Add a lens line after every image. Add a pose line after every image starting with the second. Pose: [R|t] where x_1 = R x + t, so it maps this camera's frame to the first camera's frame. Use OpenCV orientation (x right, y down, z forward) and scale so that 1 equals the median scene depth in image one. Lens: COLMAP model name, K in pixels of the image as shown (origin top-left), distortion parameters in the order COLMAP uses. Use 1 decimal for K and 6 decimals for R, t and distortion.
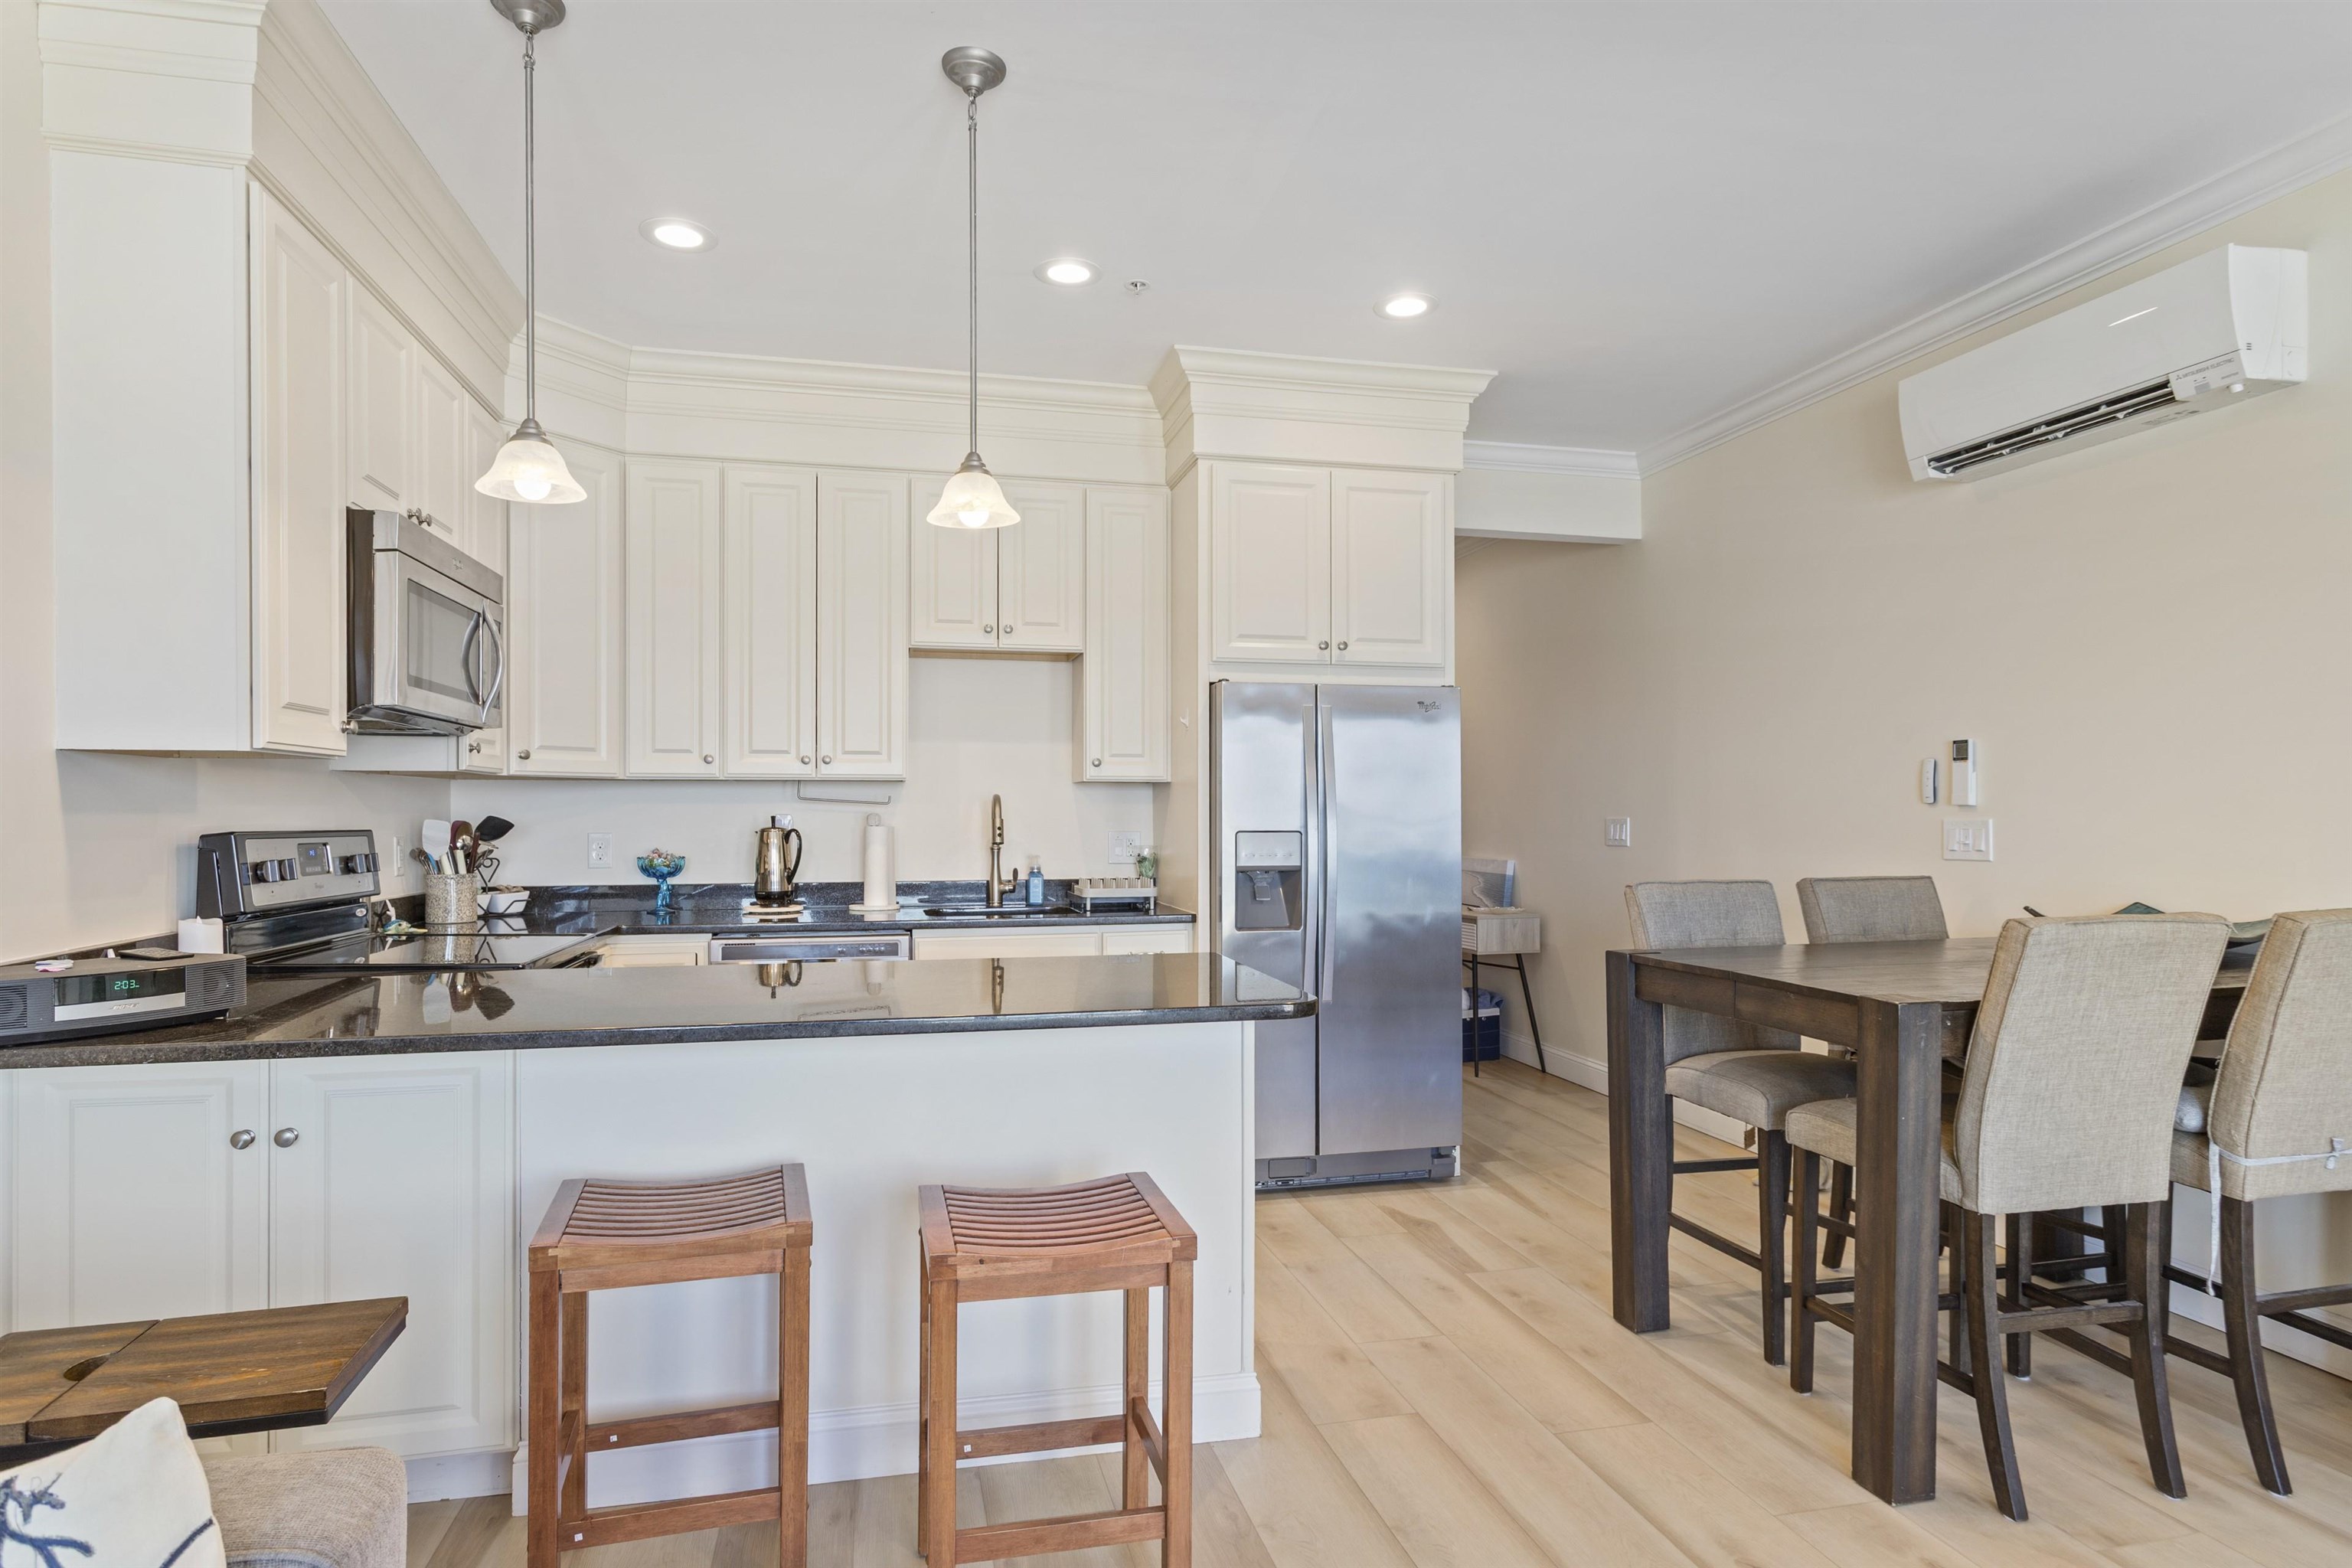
lens RADIAL K [[1254.5, 0, 1151.6], [0, 1254.5, 810.3], [0, 0, 1]] dist [0.000346, 0.000903]
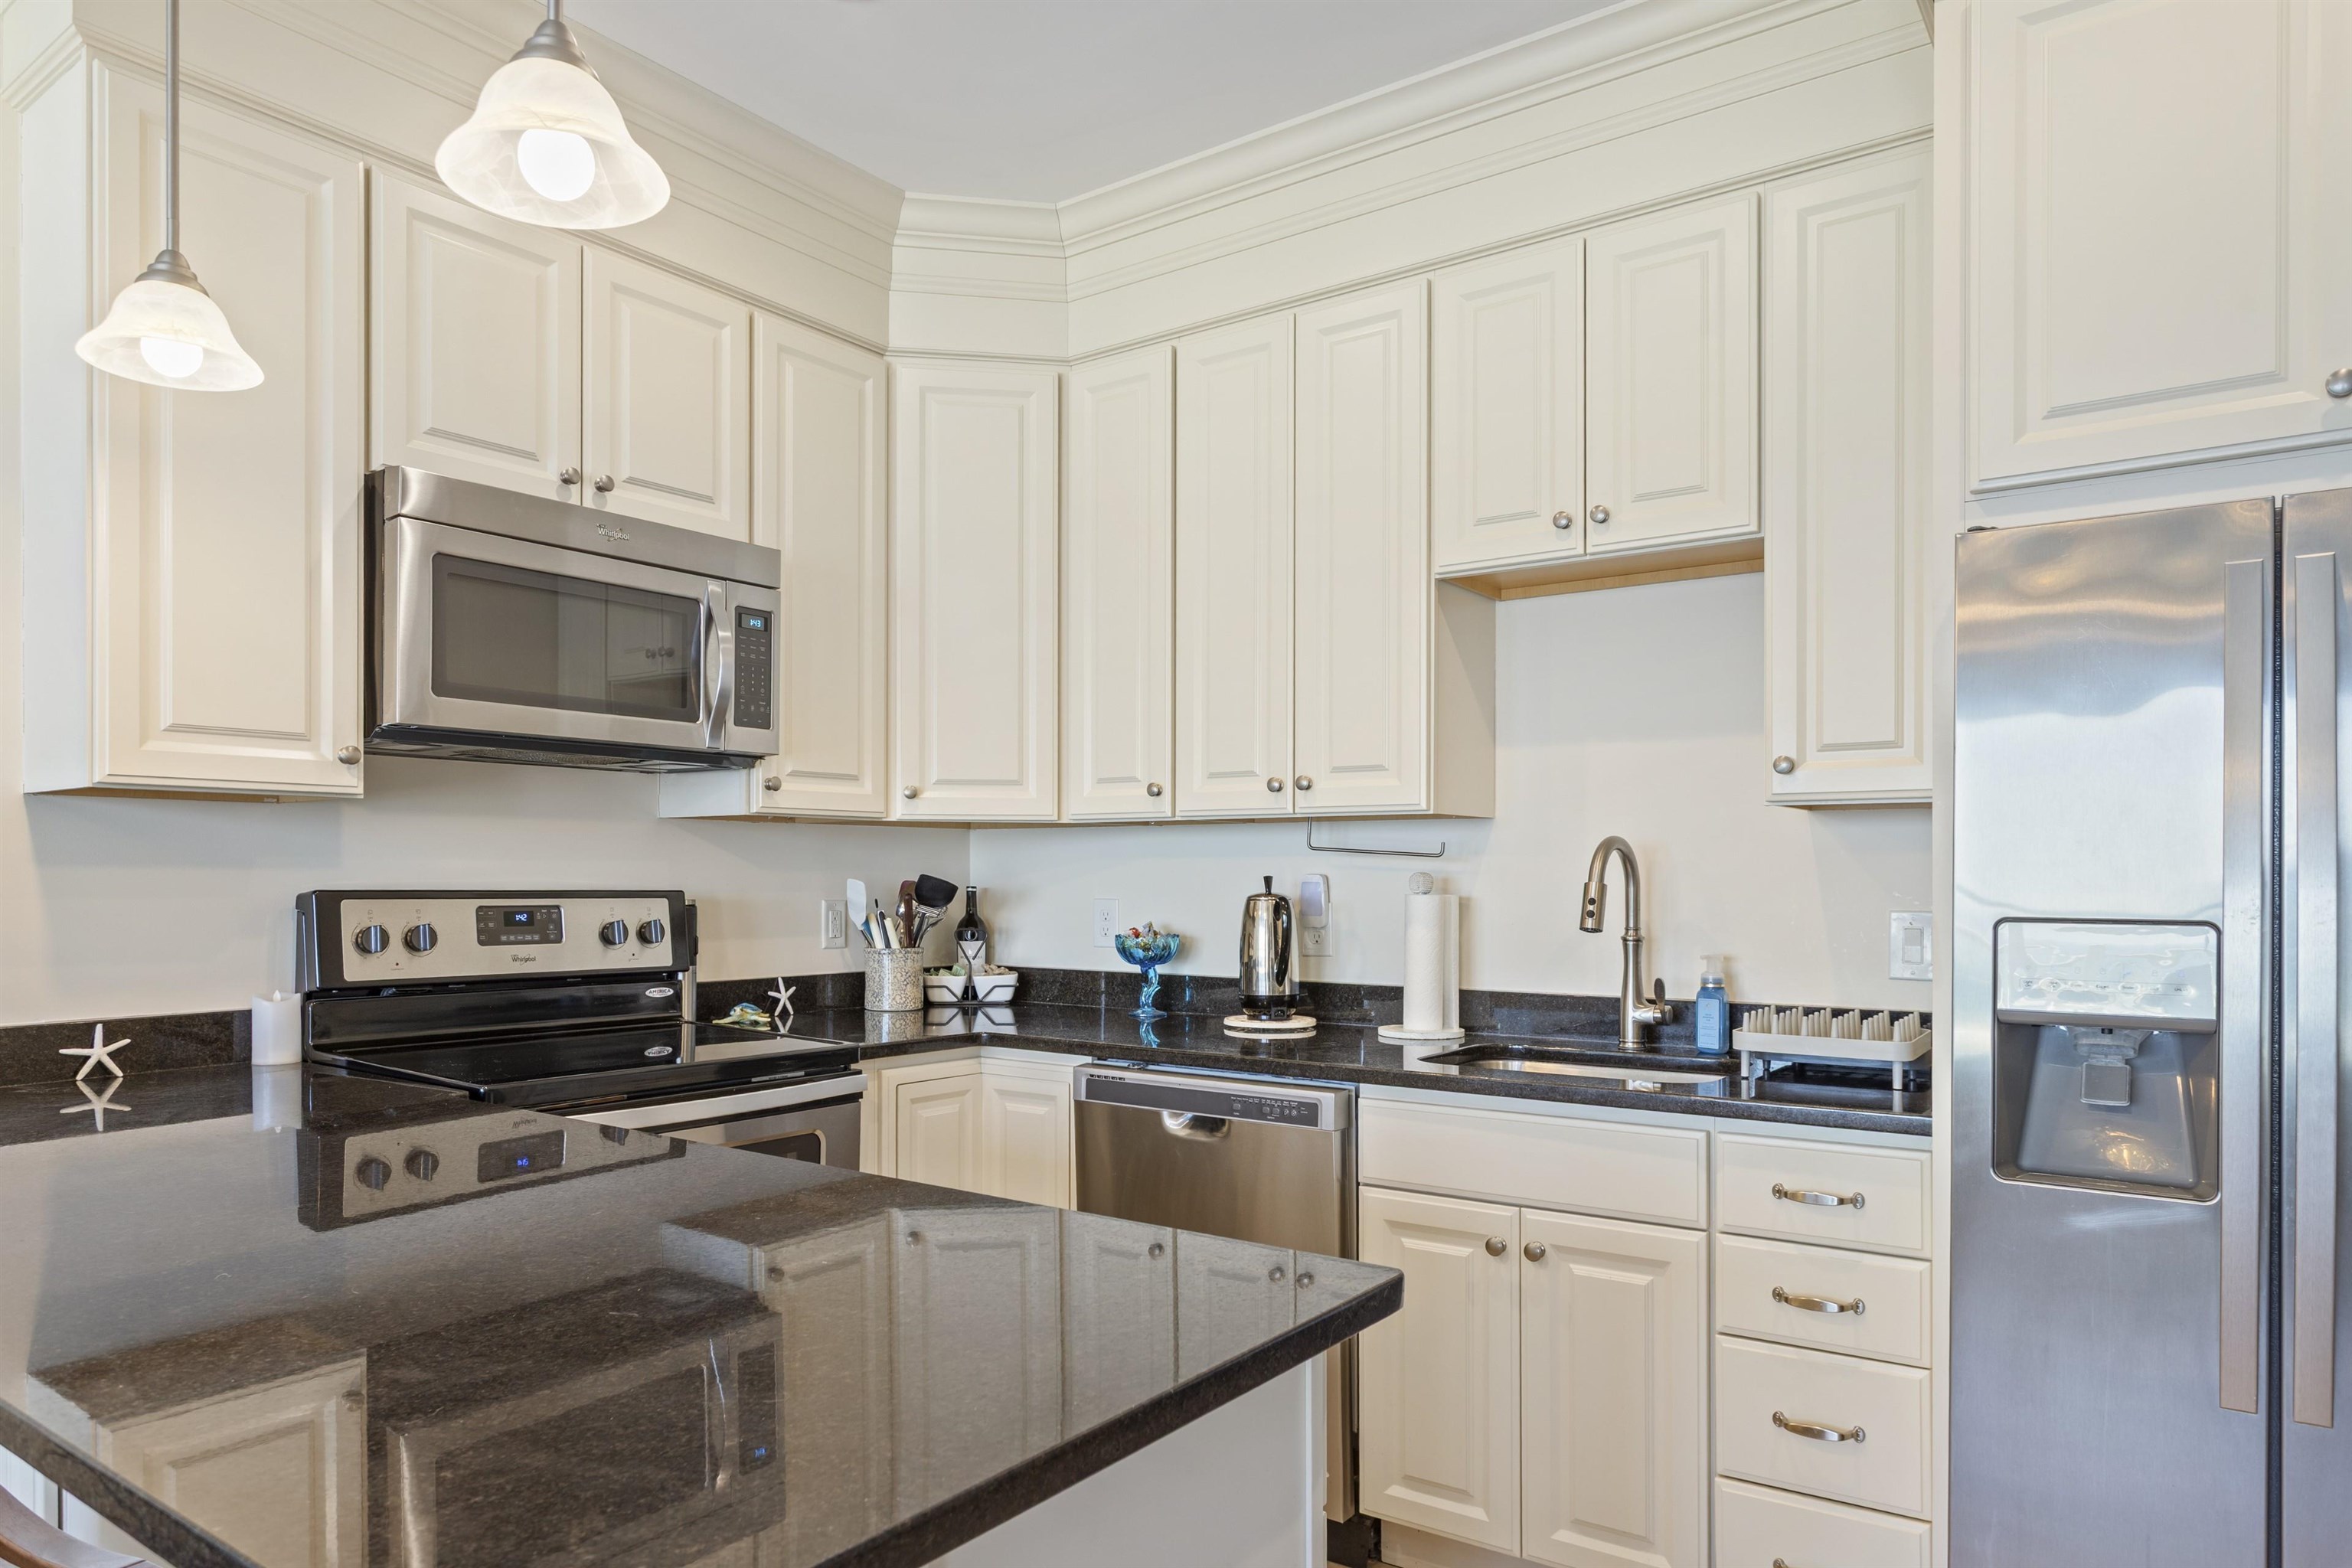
lens RADIAL K [[1442.9, 0, 1162.9], [0, 1442.9, 880.5], [0, 0, 1]] dist [-0.001691, 0.000374]
pose [[0.661780, 0.004243, -0.749687, 0.223186], [-0.001062, 0.999988, 0.004722, 0.003597], [0.749698, -0.002329, 0.661776, 0.496401]]
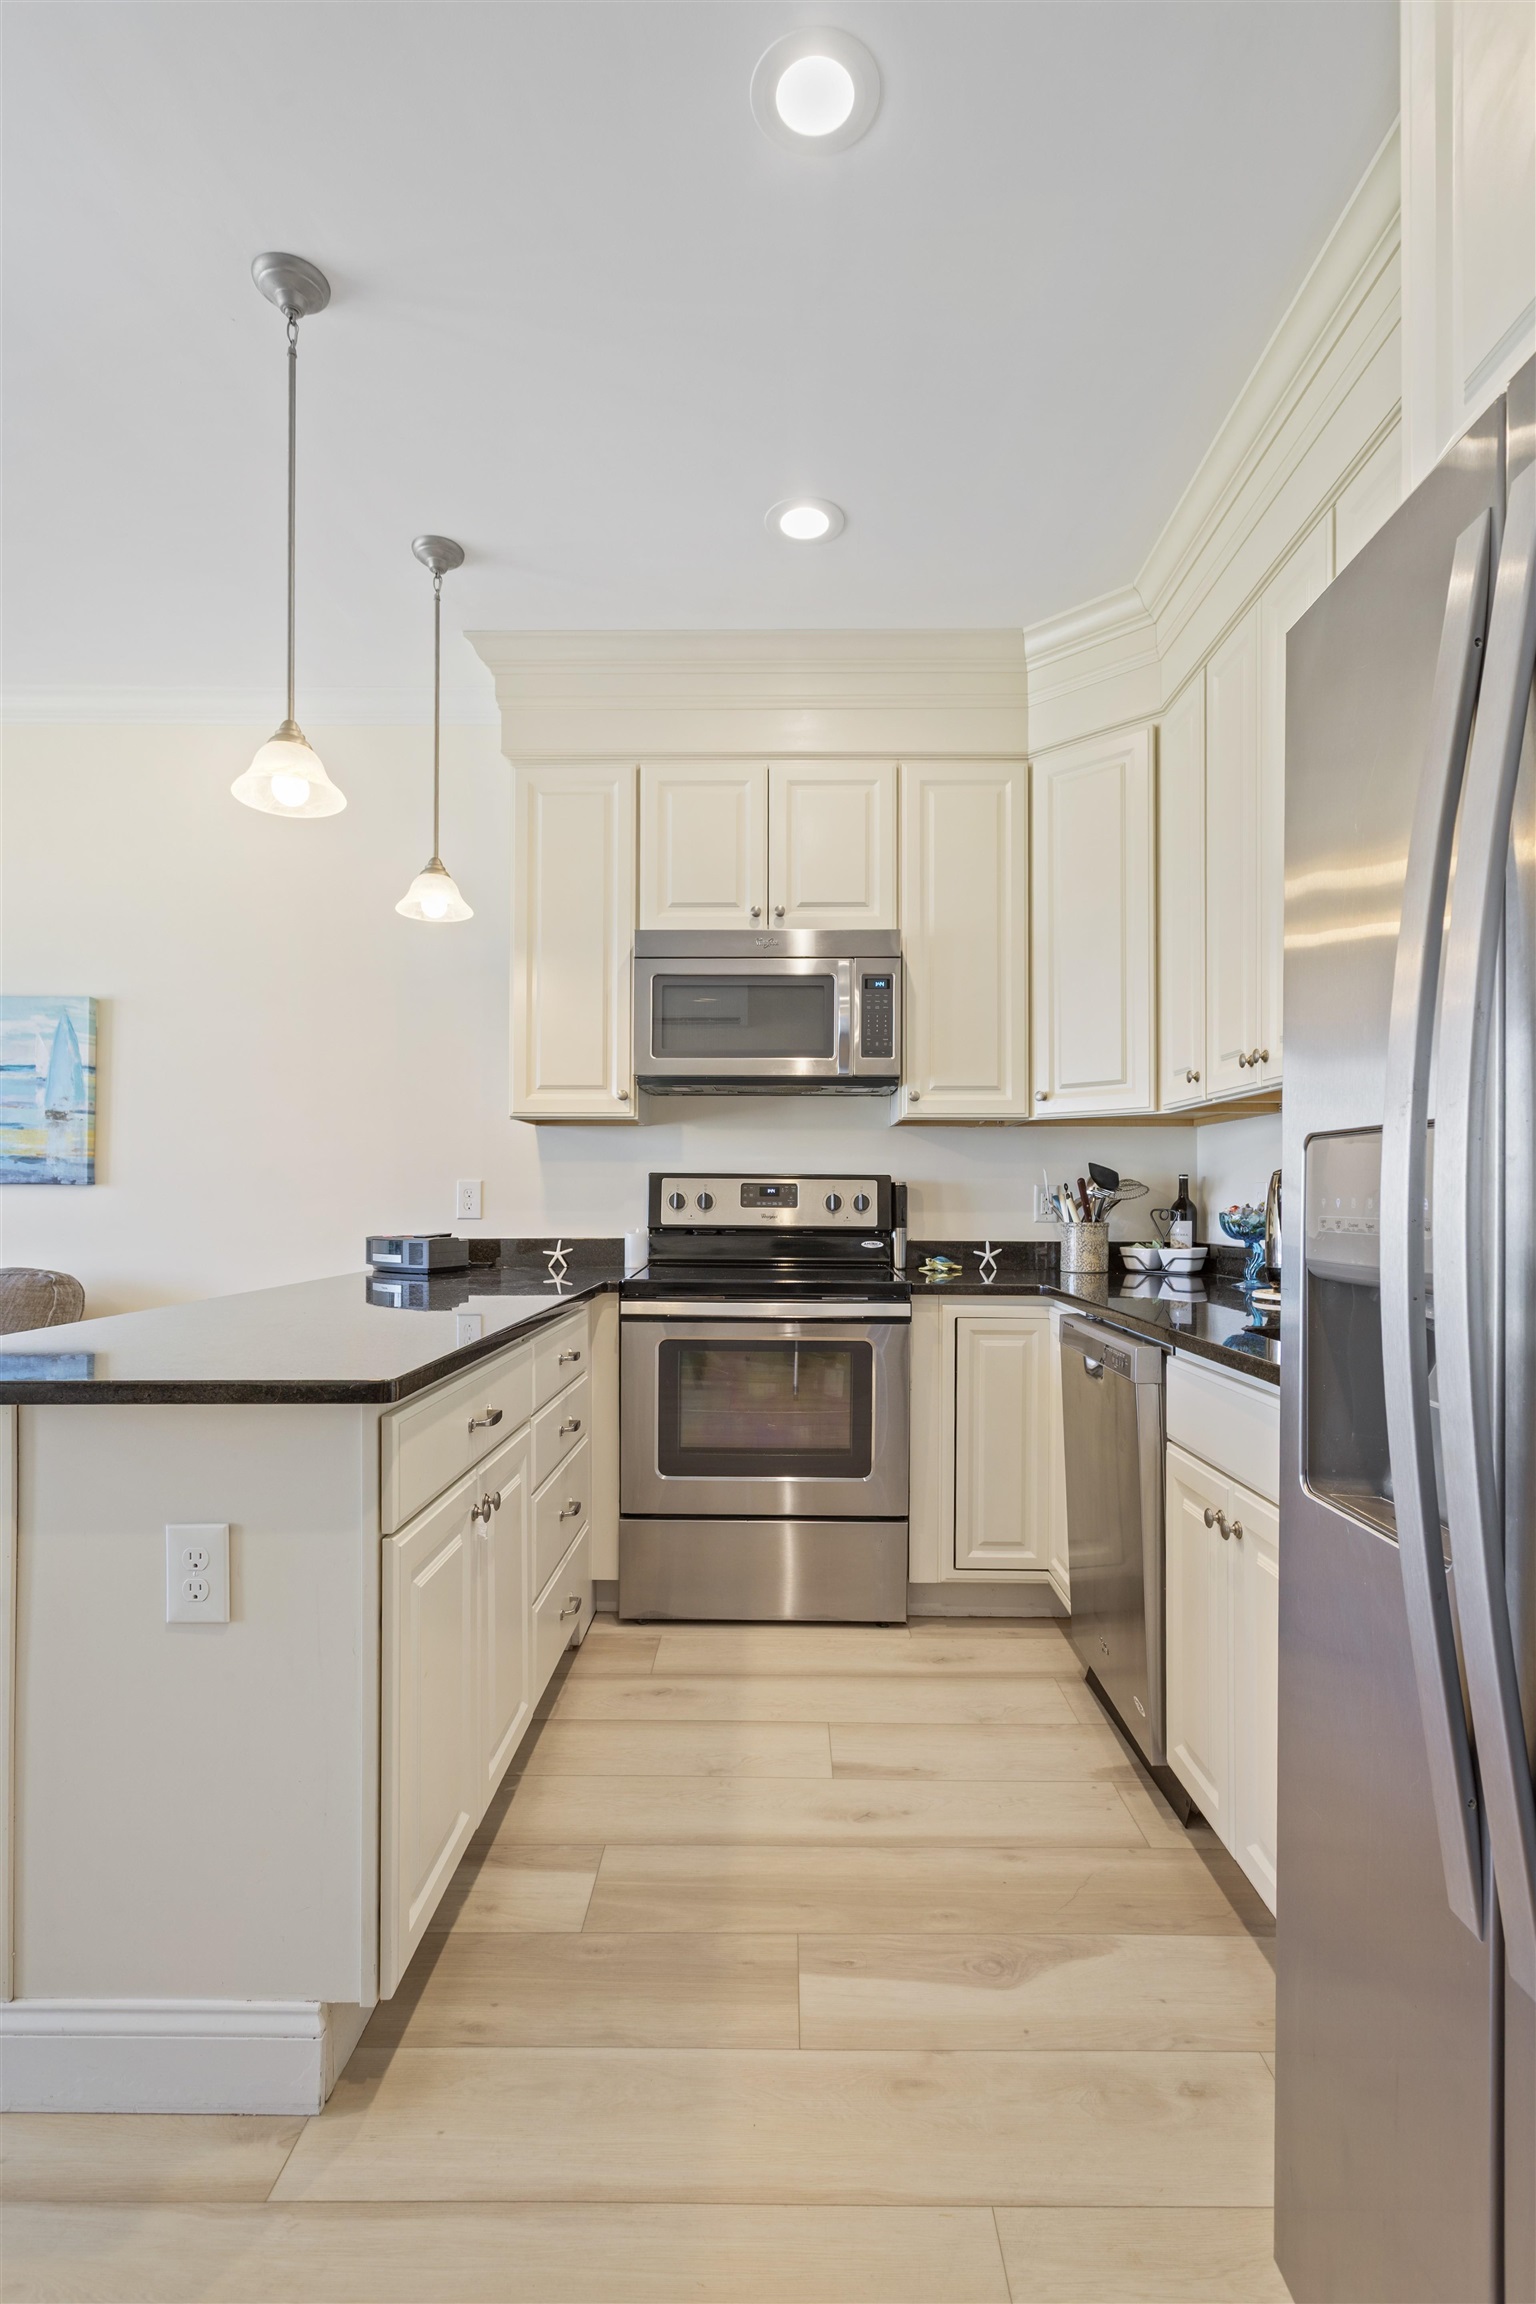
lens RADIAL K [[1106.9, 0, 783.2], [0, 1106.9, 1185.0], [0, 0, 1]] dist [0.000837, 0.001832]
pose [[-0.215127, -0.010956, -0.976525, 0.325896], [-0.000427, 0.999938, -0.011124, 0.029216], [0.976586, -0.001976, -0.215119, 0.904271]]
